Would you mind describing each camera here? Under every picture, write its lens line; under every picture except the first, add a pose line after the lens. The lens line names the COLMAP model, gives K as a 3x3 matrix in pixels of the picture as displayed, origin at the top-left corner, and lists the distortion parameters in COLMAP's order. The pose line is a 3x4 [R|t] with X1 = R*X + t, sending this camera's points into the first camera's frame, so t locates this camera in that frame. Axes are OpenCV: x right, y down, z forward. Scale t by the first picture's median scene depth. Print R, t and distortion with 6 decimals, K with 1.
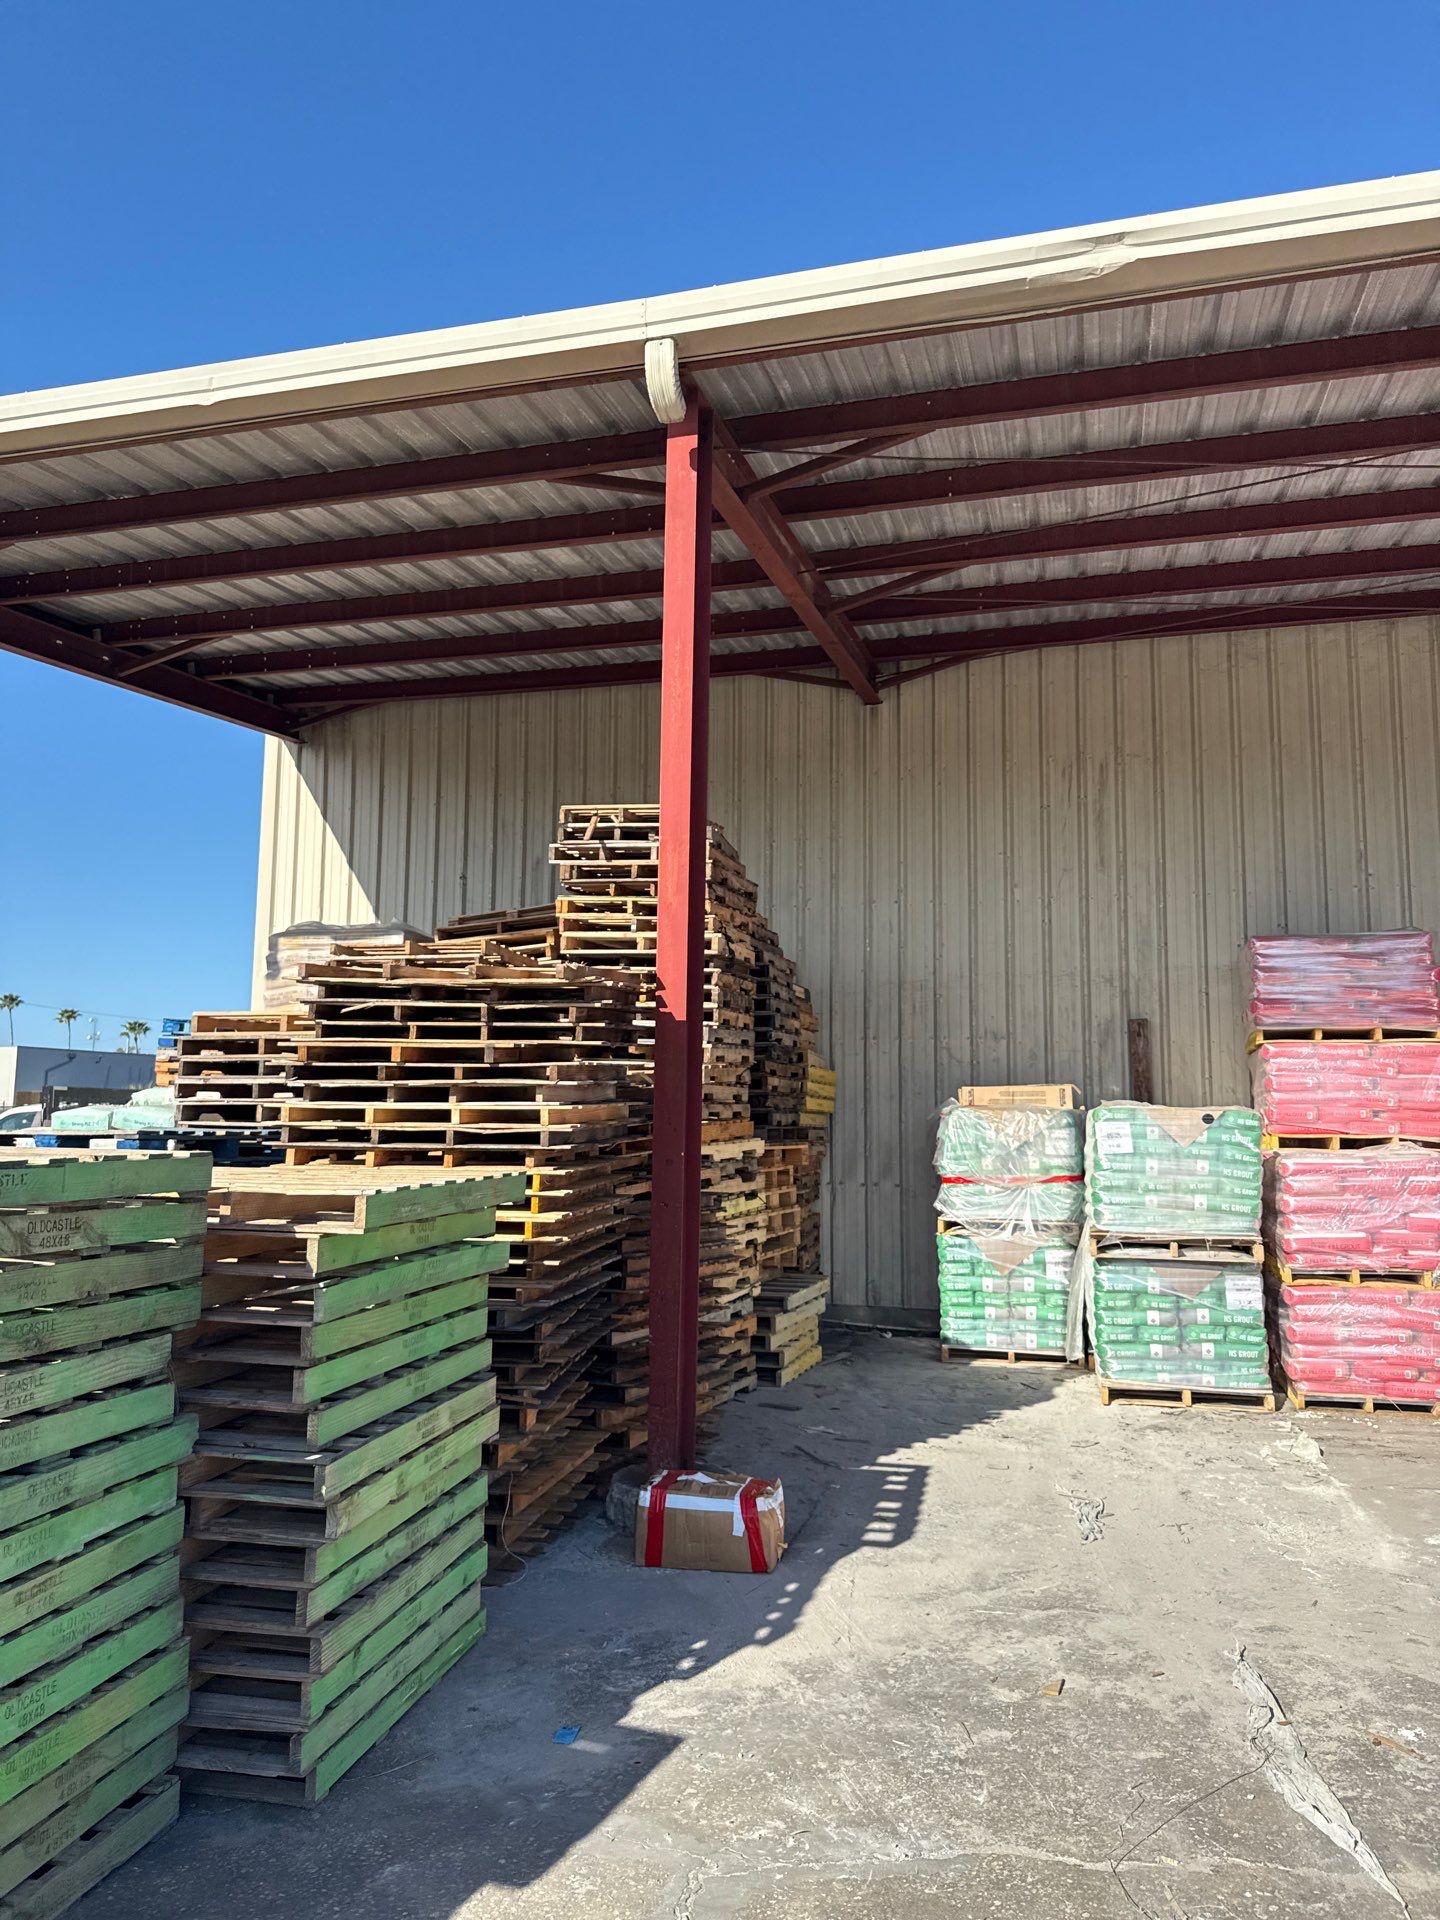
lens RADIAL K [[1371.4, 0, 720.1], [0, 1371.4, 957.5], [0, 0, 1]] dist [0.025843, -0.000762]
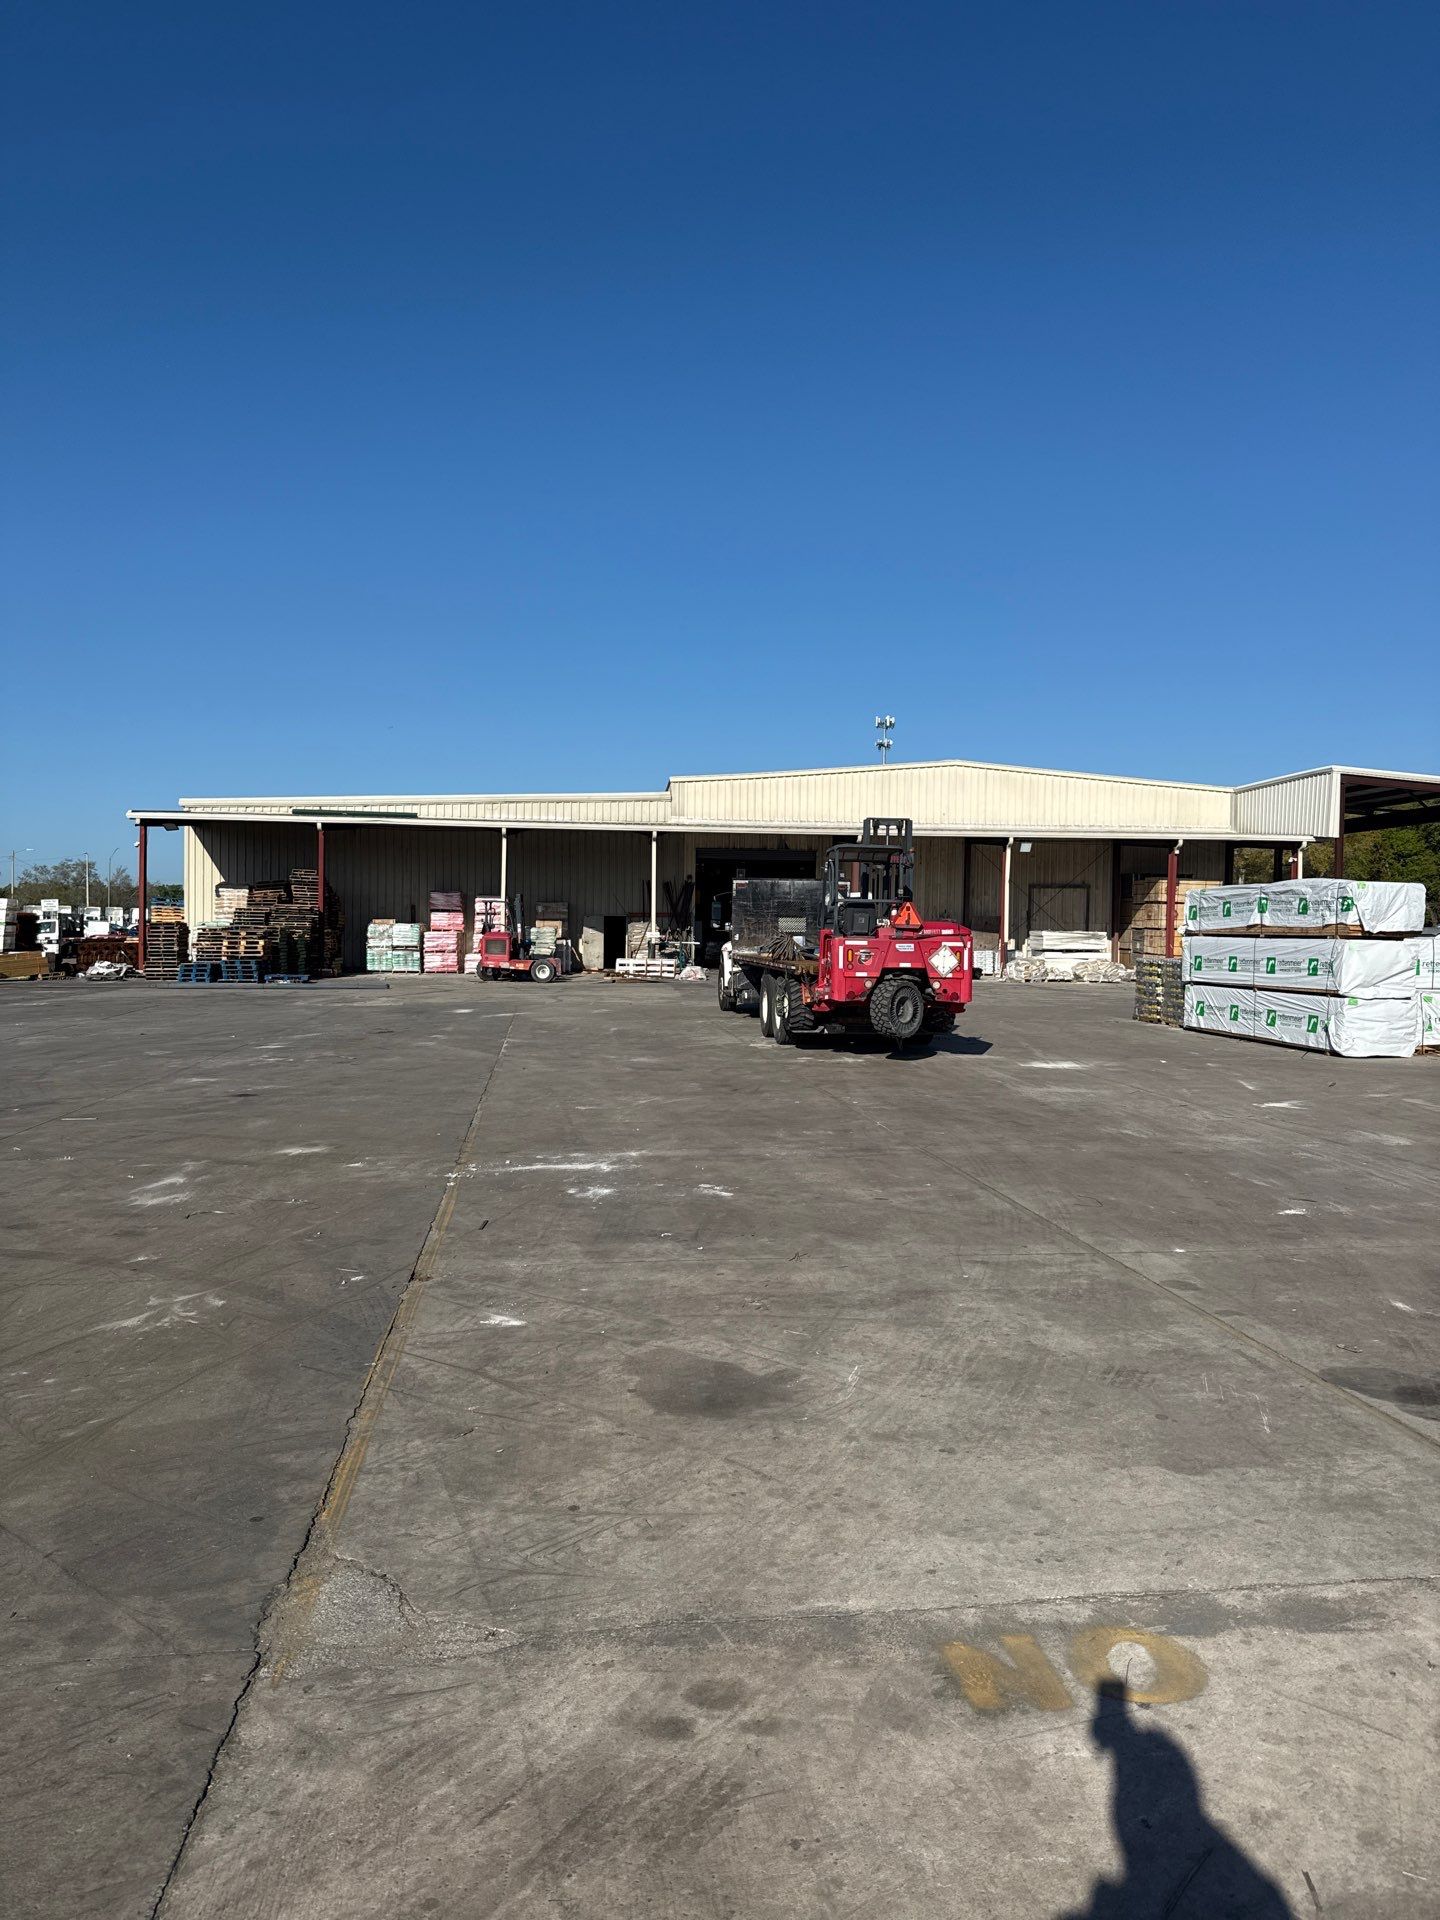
lens RADIAL K [[1371.4, 0, 720.1], [0, 1371.4, 957.5], [0, 0, 1]] dist [0.025843, -0.000762]
pose [[0.936964, 0.005158, 0.349388, -0.332727], [-0.049577, 0.991738, 0.118311, -0.369157], [-0.345892, -0.128175, 0.929478, -3.581477]]
